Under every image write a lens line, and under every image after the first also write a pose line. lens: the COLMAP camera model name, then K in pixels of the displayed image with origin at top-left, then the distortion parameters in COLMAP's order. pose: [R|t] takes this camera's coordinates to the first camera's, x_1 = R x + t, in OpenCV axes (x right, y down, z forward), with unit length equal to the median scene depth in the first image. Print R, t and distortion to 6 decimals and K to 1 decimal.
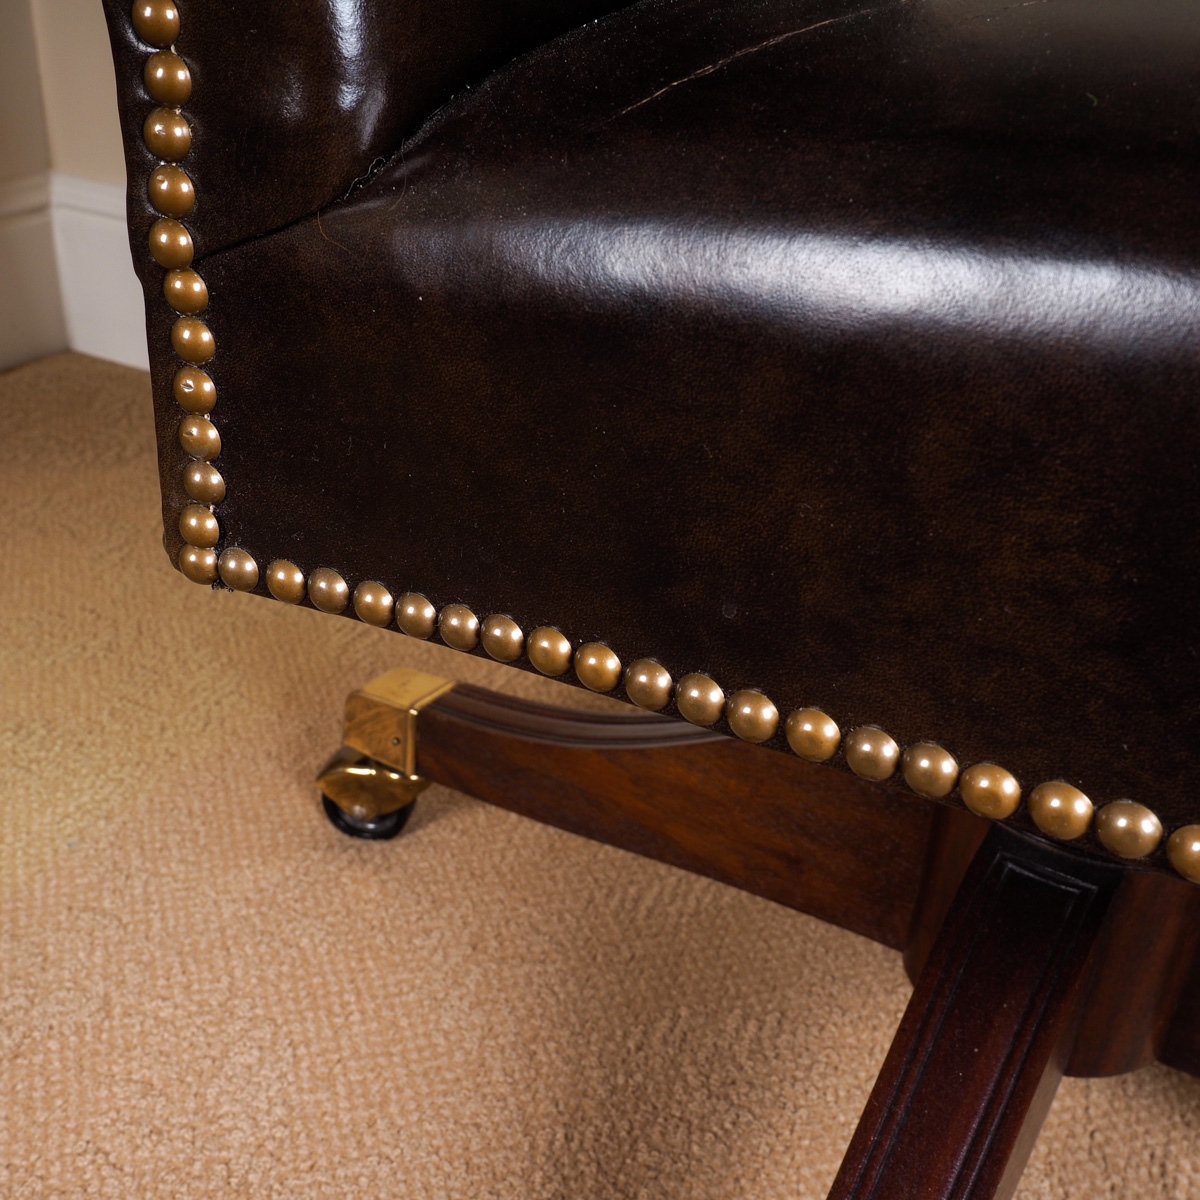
lens RADIAL K [[1398.9, 0, 603.4], [0, 1398.9, 580.4], [0, 0, 1]] dist [0.000006, 0.011463]
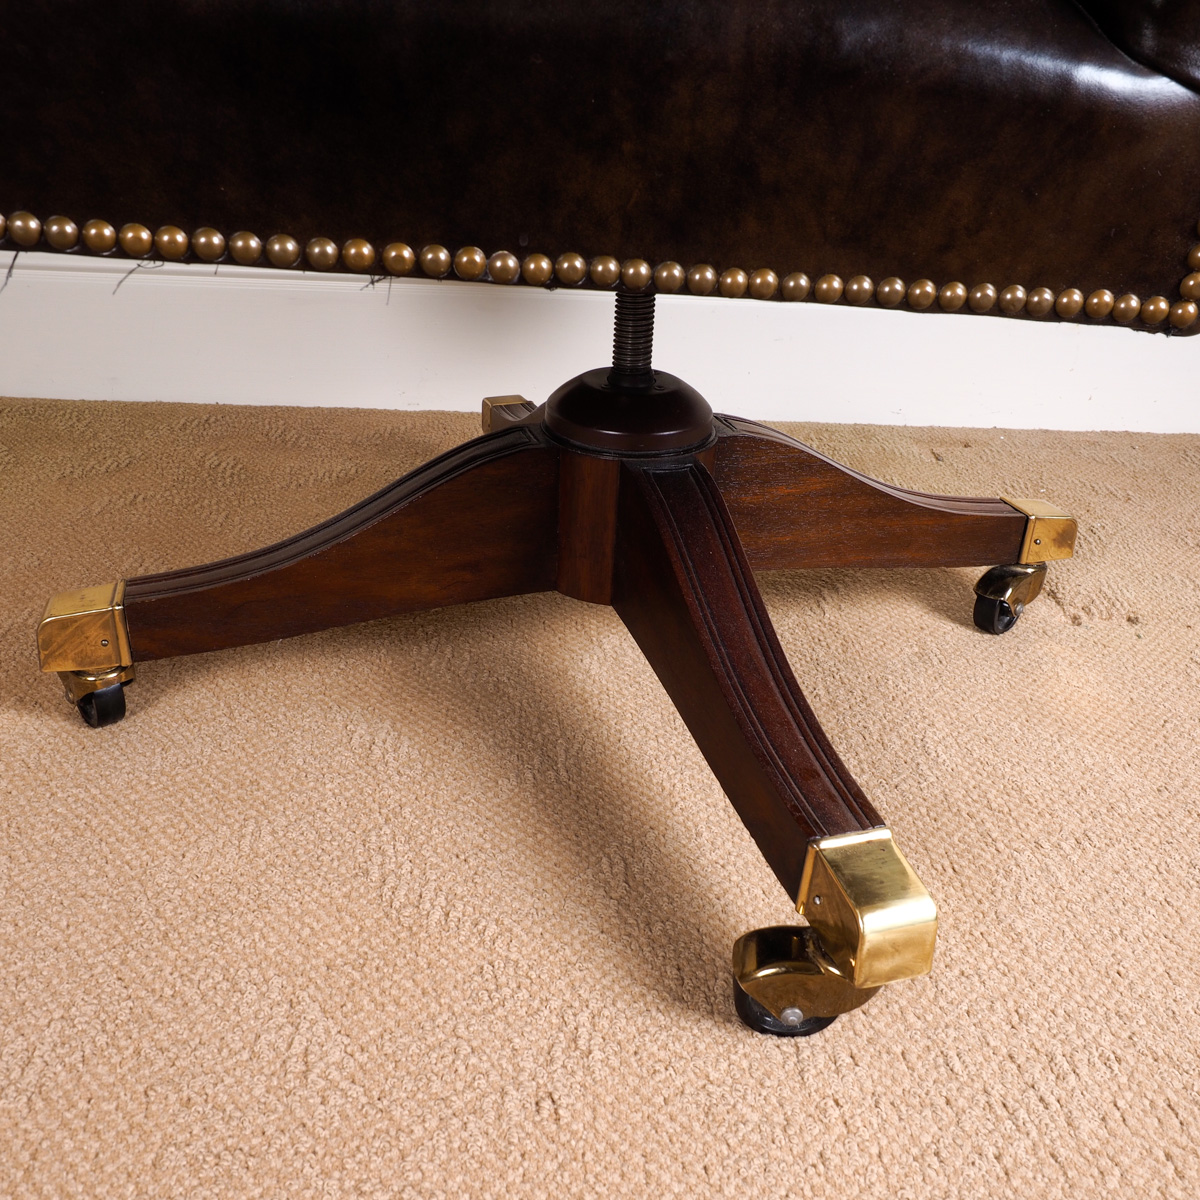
lens RADIAL K [[1143.8, 0, 600.0], [0, 1143.8, 600.0], [0, 0, 1]] dist [-0.012105, 0.005004]
pose [[0.885054, -0.232313, 0.403374, -0.151912], [0.221130, 0.972370, 0.074824, 0.256729], [-0.409611, 0.022975, 0.911971, -0.318702]]
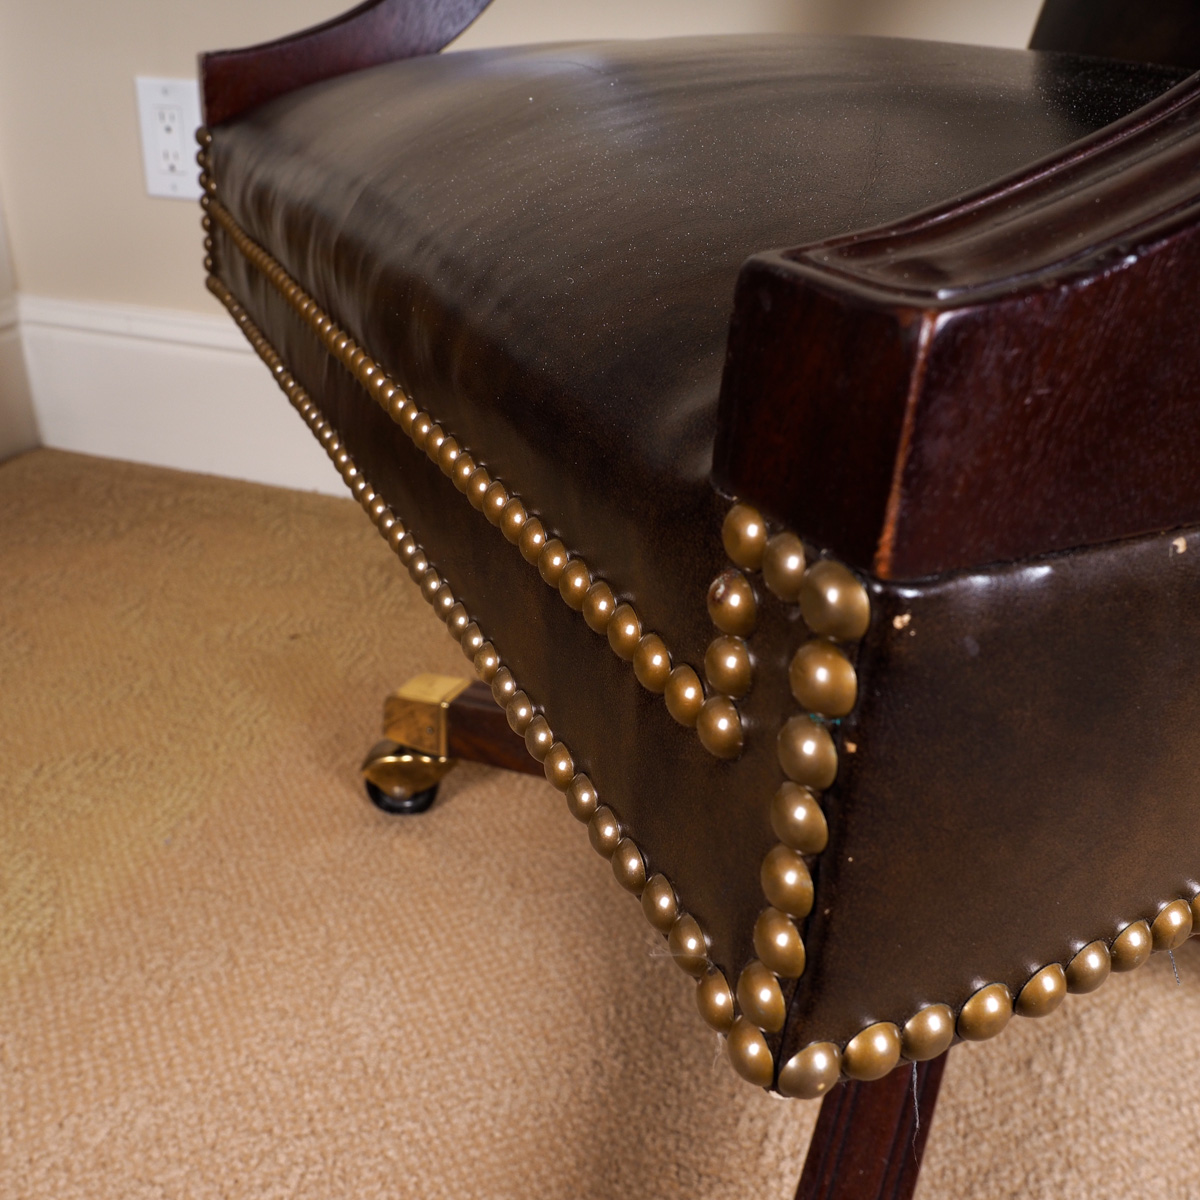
lens RADIAL K [[1246.8, 0, 585.1], [0, 1246.8, 599.8], [0, 0, 1]] dist [-0.017160, 0.027962]
pose [[0.990728, -0.083239, 0.107370, -0.133611], [0.084938, 0.996322, -0.011341, 0.024999], [-0.106031, 0.020356, 0.994154, -0.139020]]
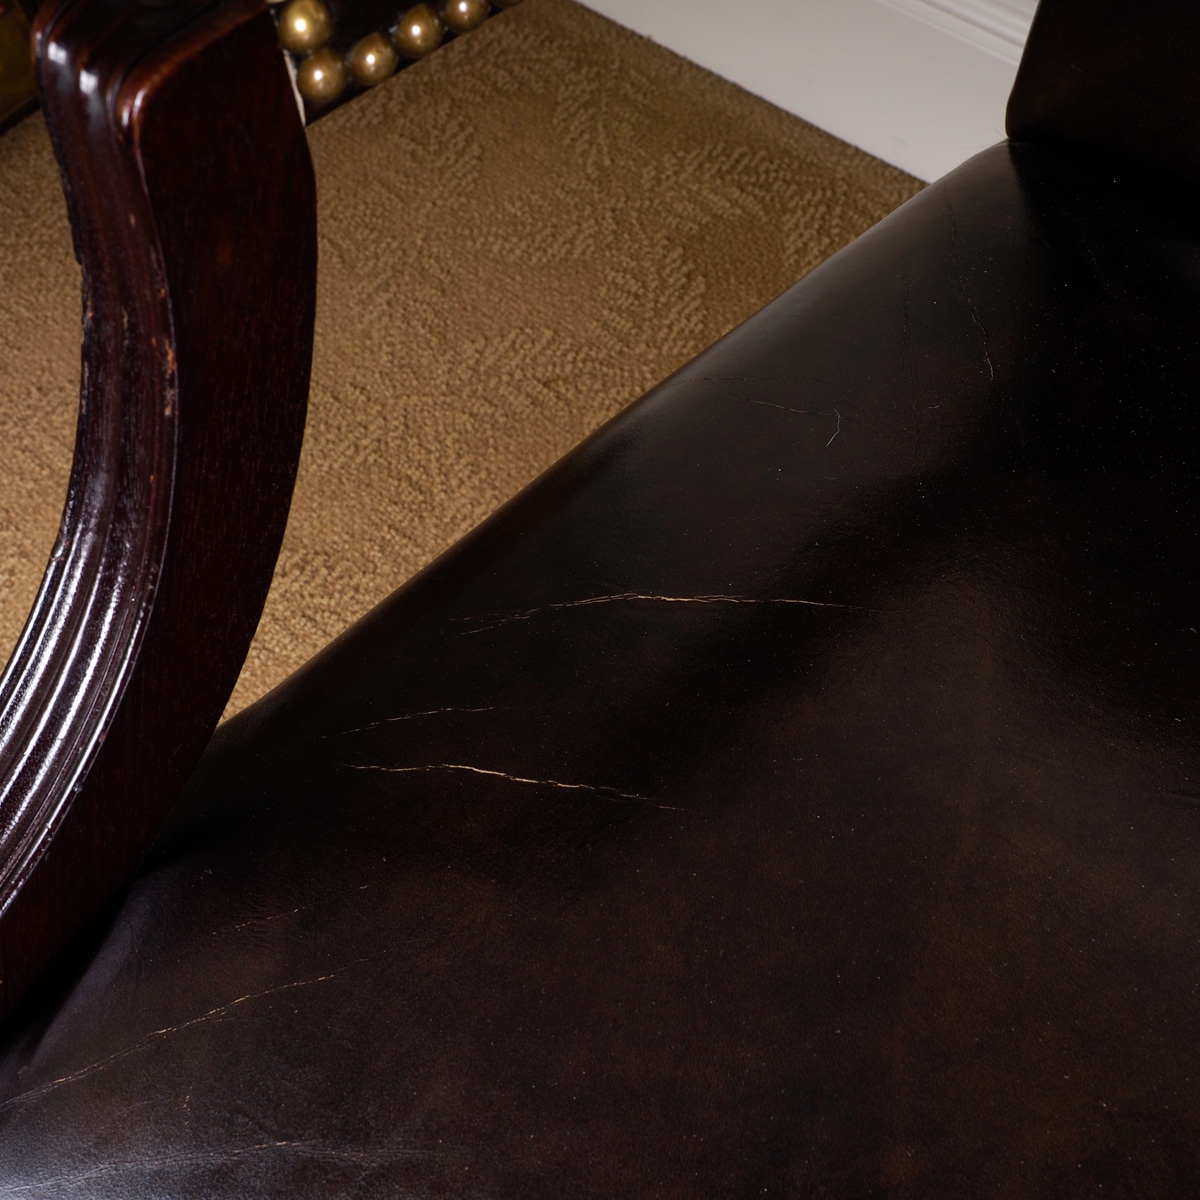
lens RADIAL K [[1481.3, 0, 600.0], [0, 1481.3, 600.0], [0, 0, 1]] dist [0.007627, 0.019252]
pose [[0.969621, 0.130068, -0.207165, 0.077049], [0.004218, 0.837897, 0.545812, -0.655521], [0.244576, -0.530105, 0.811894, 0.103635]]
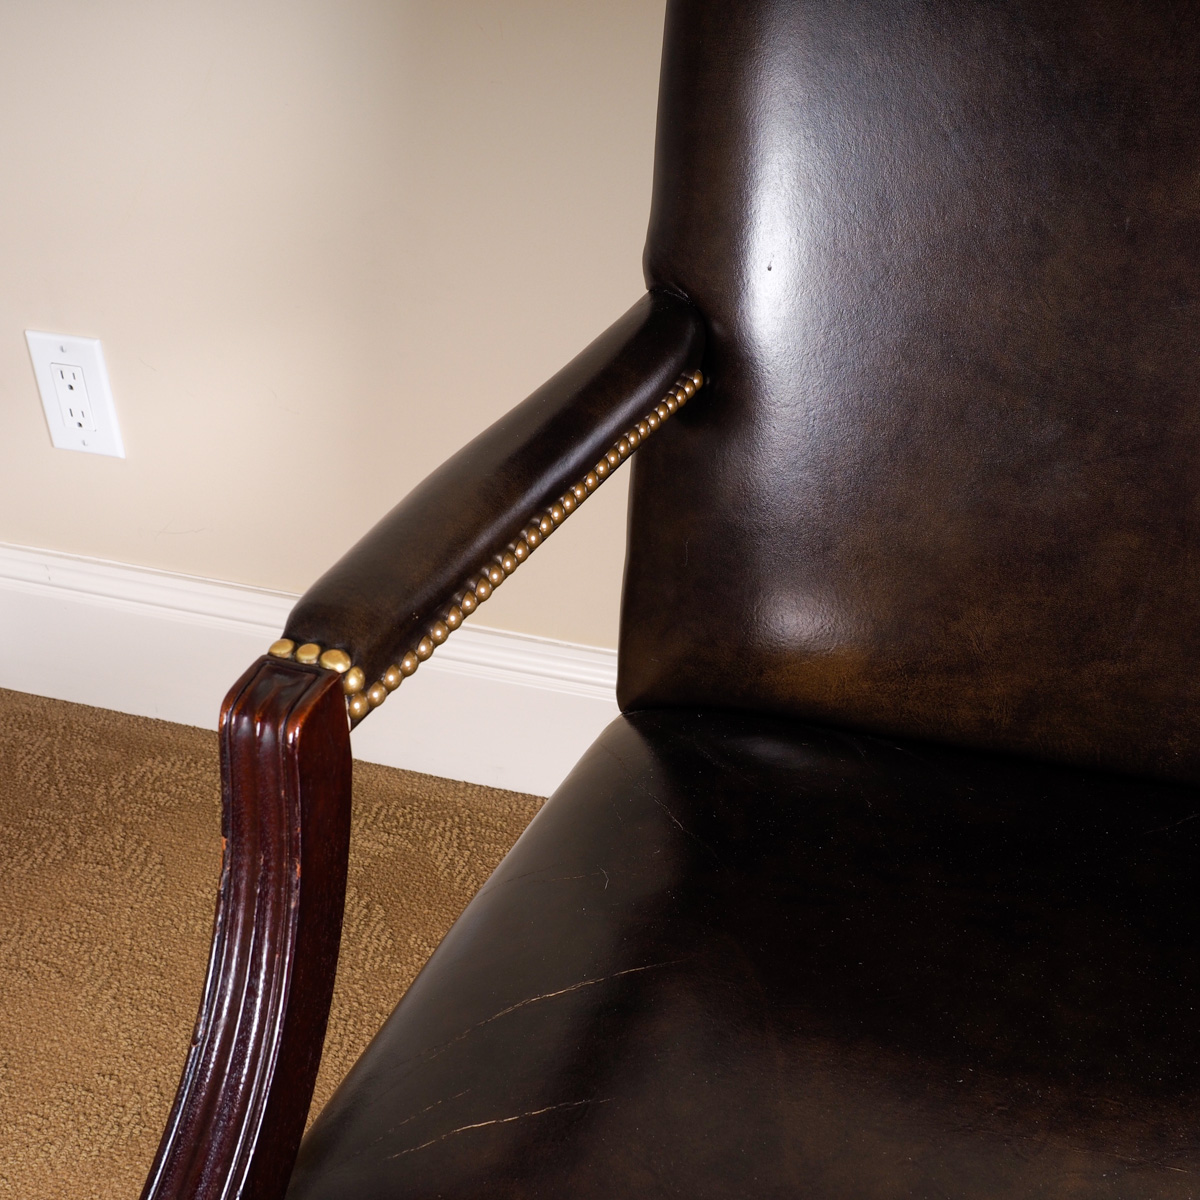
lens RADIAL K [[1488.9, 0, 602.6], [0, 1488.9, 619.7], [0, 0, 1]] dist [0.054460, -0.059381]
pose [[0.981610, -0.161913, 0.101121, -0.047541], [0.144968, 0.976907, 0.156964, -0.706622], [-0.124201, -0.139418, 0.982414, -0.312913]]
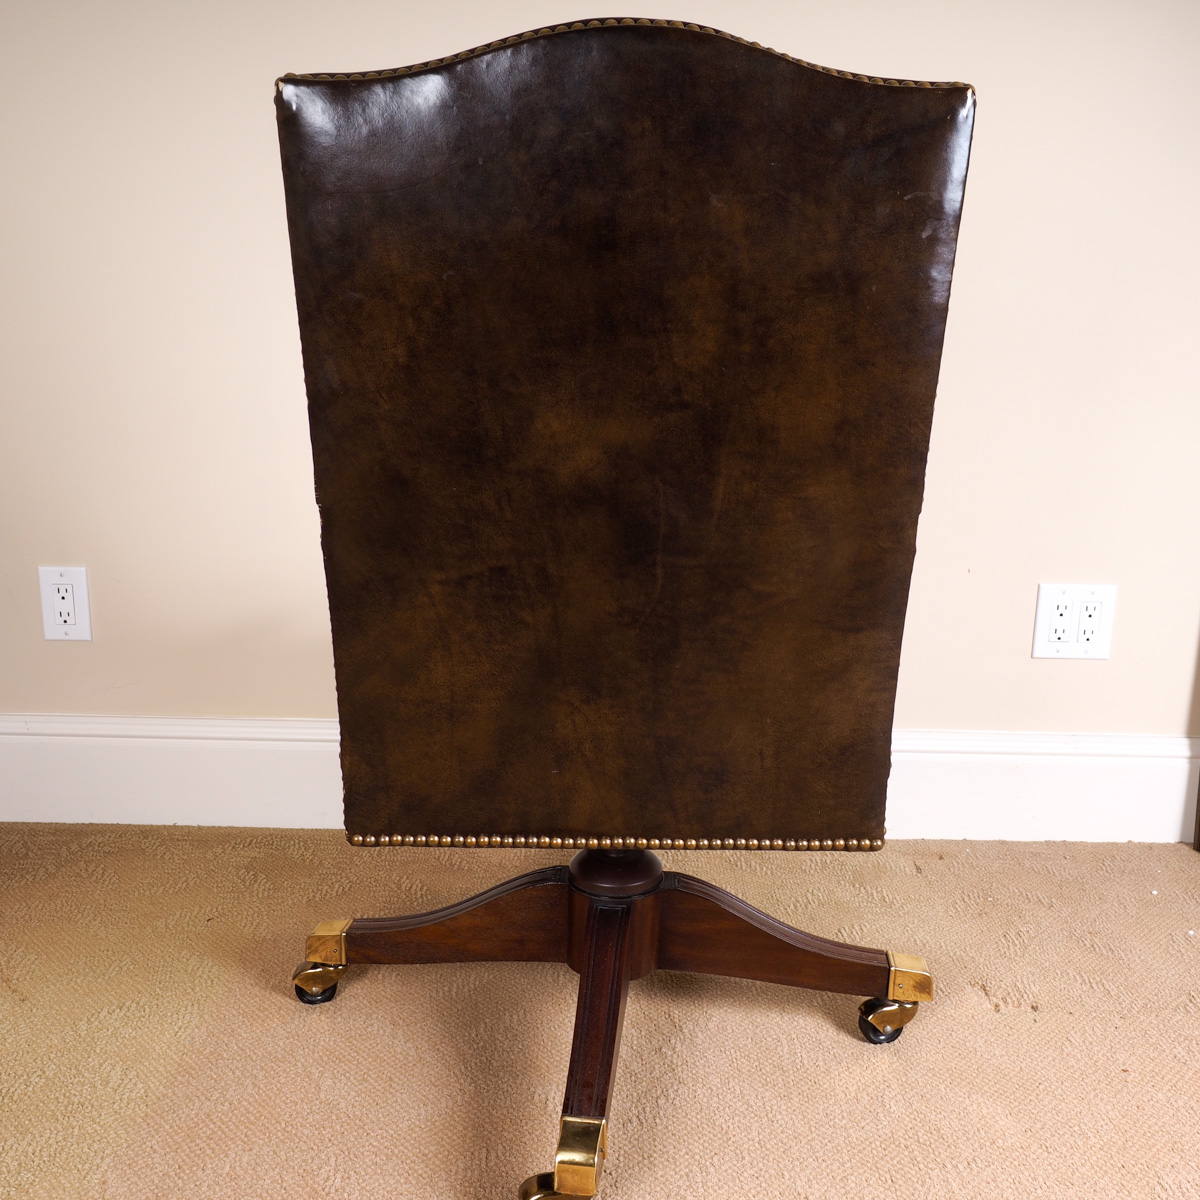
lens RADIAL K [[1196.1, 0, 607.5], [0, 1196.1, 611.3], [0, 0, 1]] dist [0.015492, -0.007642]
pose [[0.900505, -0.147639, 0.409015, -0.519527], [0.232654, 0.958230, -0.166335, 0.014935], [-0.367373, 0.244944, 0.897240, -1.181862]]
